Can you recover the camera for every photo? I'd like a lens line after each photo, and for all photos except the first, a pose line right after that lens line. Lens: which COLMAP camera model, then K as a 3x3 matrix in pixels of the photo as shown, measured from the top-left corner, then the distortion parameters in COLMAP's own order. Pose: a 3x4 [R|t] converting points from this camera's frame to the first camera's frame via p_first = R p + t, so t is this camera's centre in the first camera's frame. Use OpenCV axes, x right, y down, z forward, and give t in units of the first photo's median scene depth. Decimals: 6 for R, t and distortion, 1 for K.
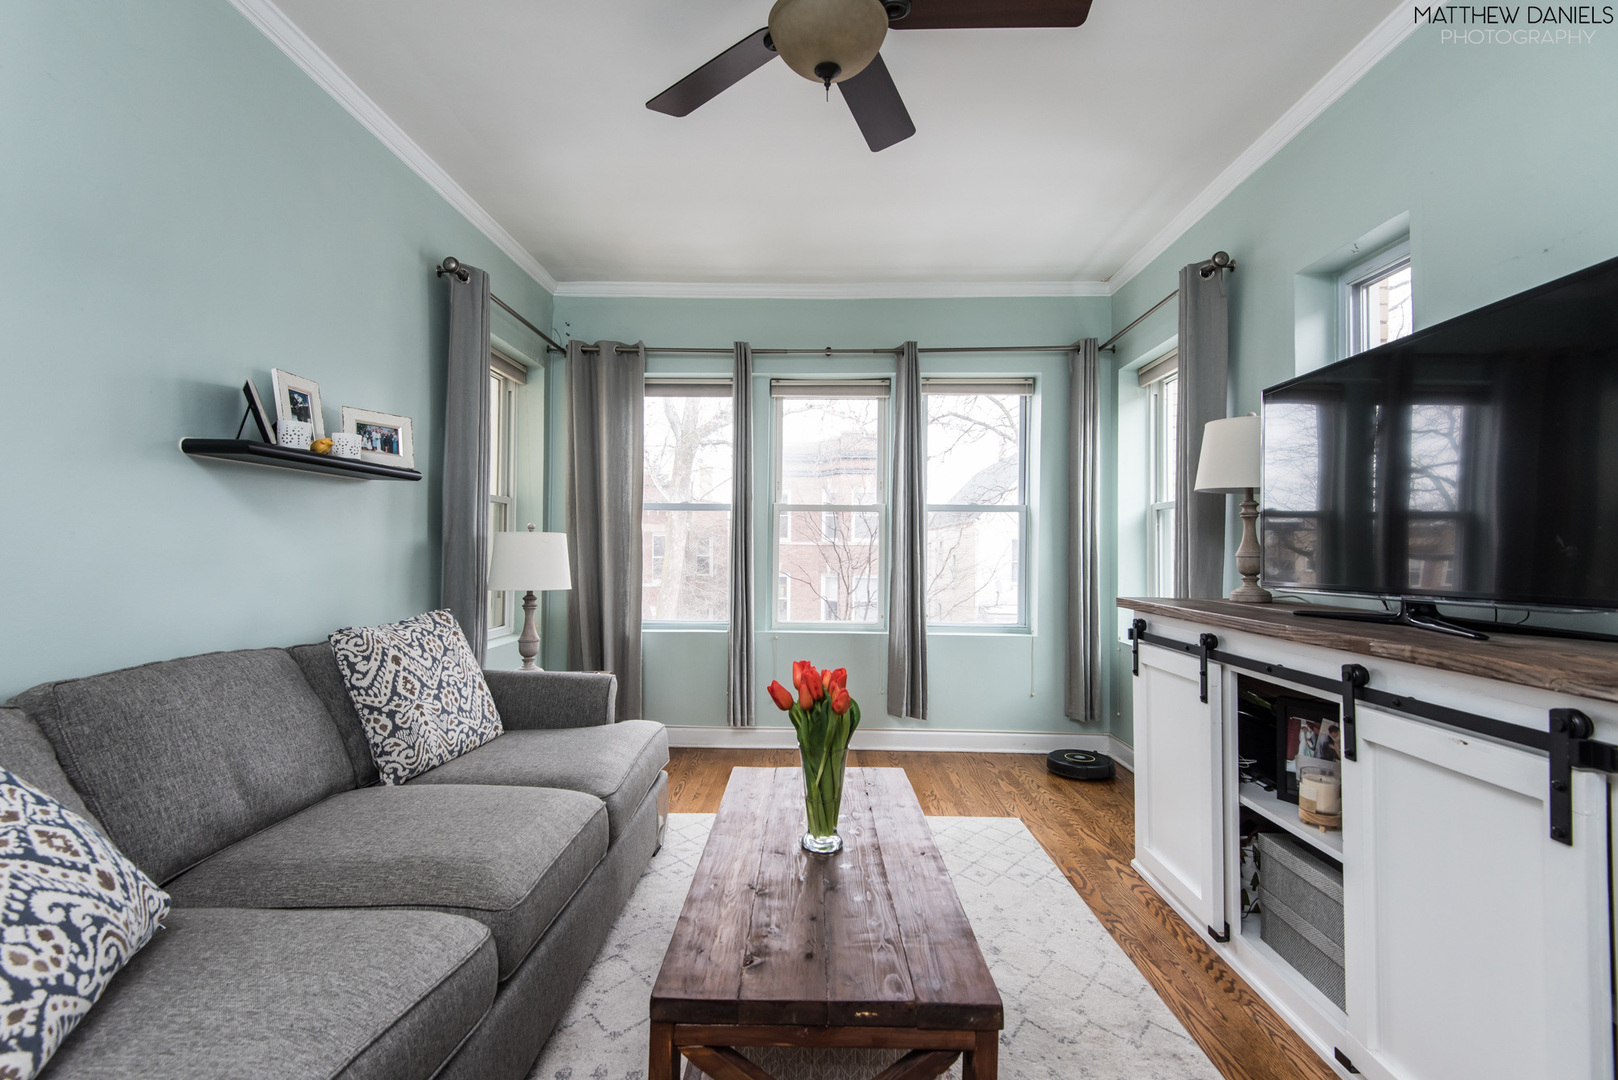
lens RADIAL K [[731.4, 0, 809.0], [0, 731.4, 540.0], [0, 0, 1]] dist [0.055619, -0.031673]
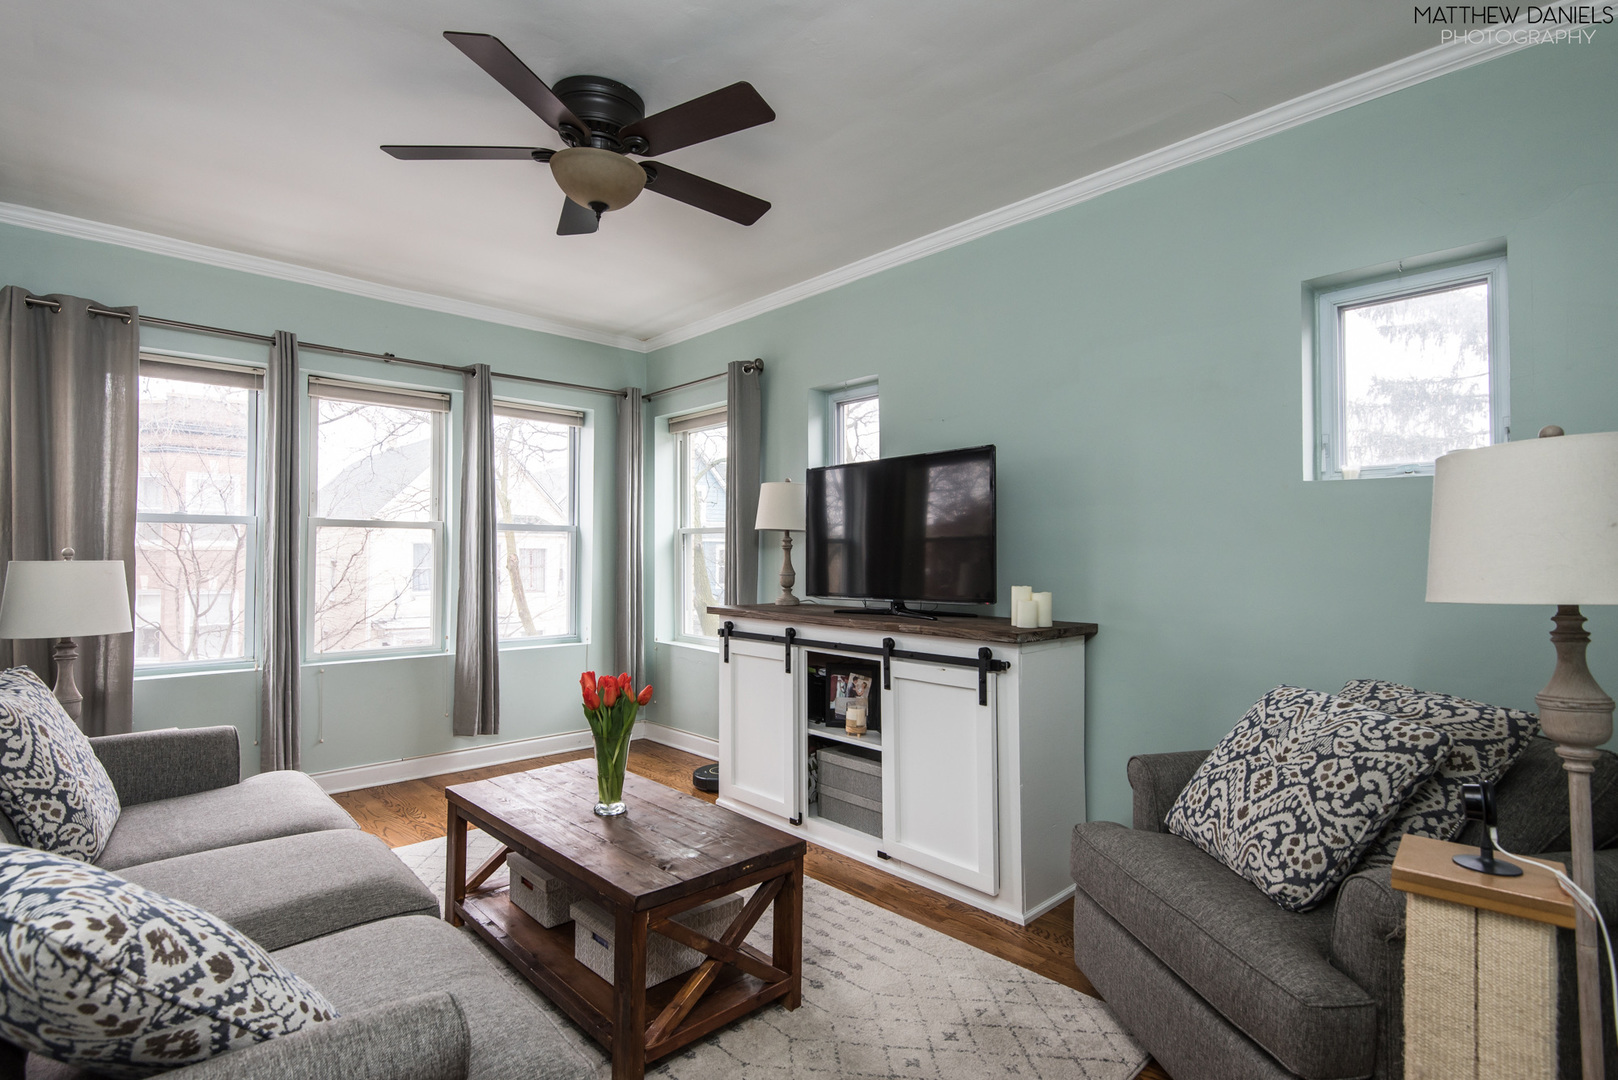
lens RADIAL K [[794.4, 0, 809.0], [0, 794.4, 540.0], [0, 0, 1]] dist [0.020408, -0.000814]
pose [[0.716449, 0.010118, 0.697566, -0.551075], [-0.008552, 0.999947, -0.005720, -0.044005], [-0.697587, -0.001868, 0.716498, -0.190089]]
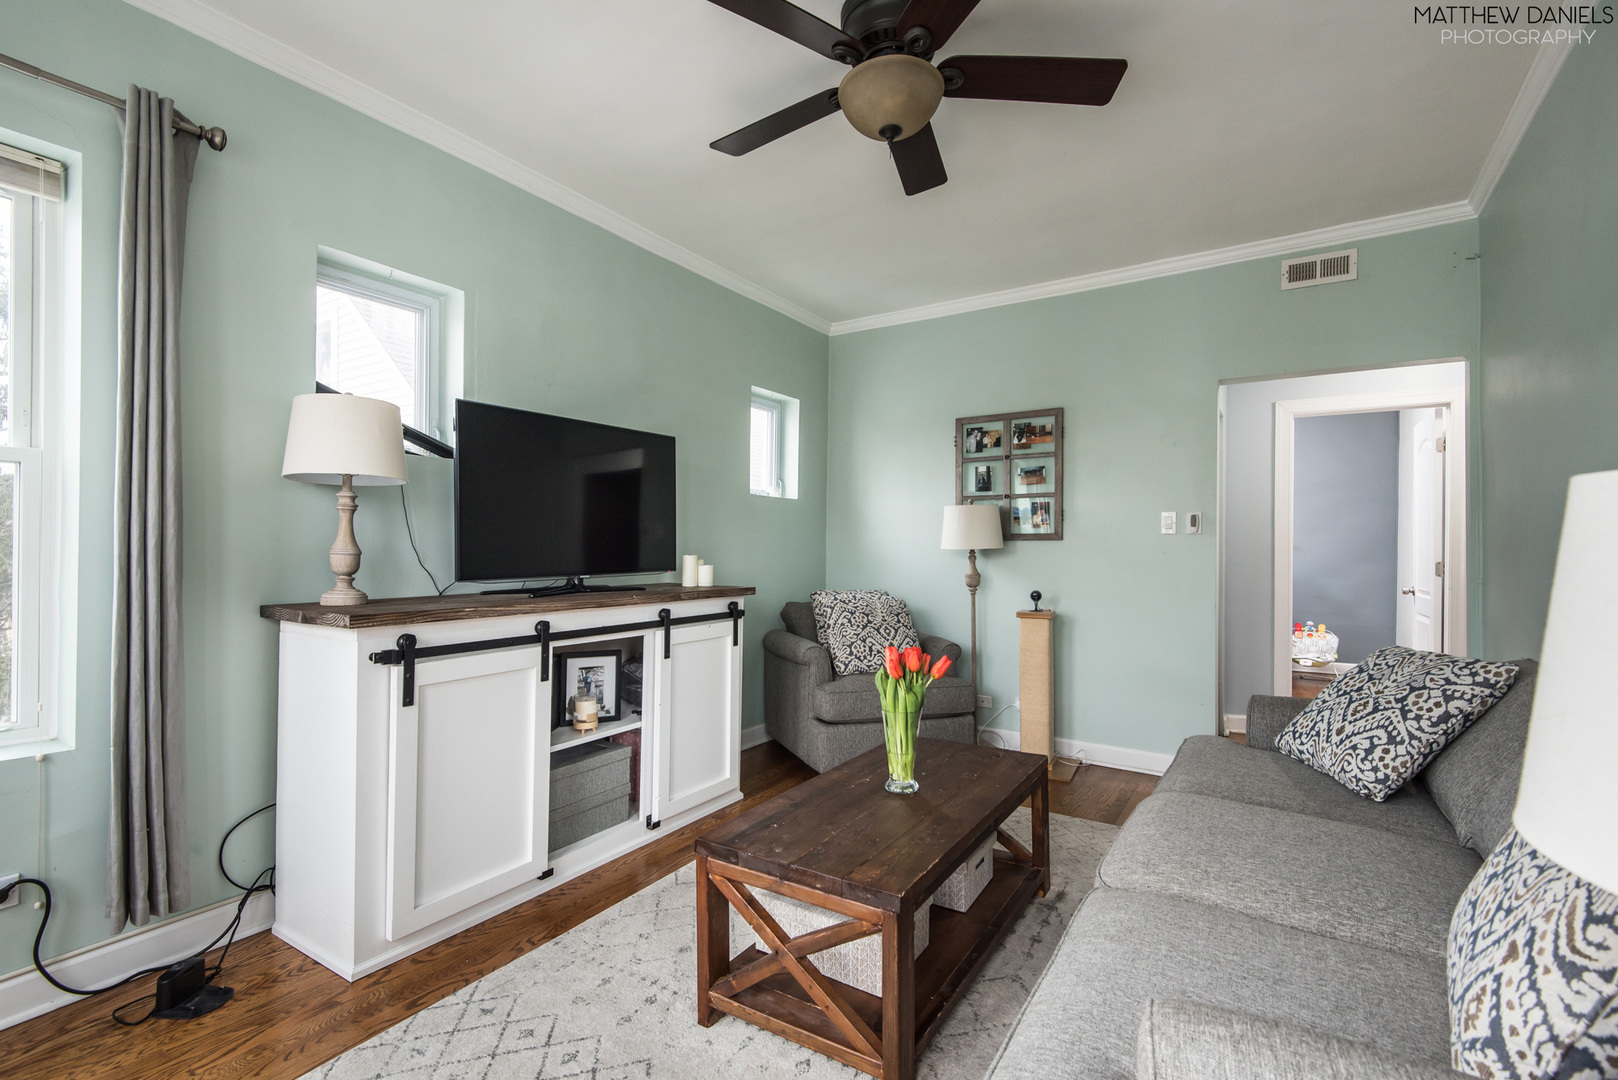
lens RADIAL K [[731.4, 0, 809.0], [0, 731.4, 540.0], [0, 0, 1]] dist [0.055619, -0.031673]
pose [[-0.850913, -0.006869, 0.525261, -0.395581], [-0.017828, 0.999716, -0.015808, 0.011083], [-0.525003, -0.022815, -0.850794, 1.692445]]
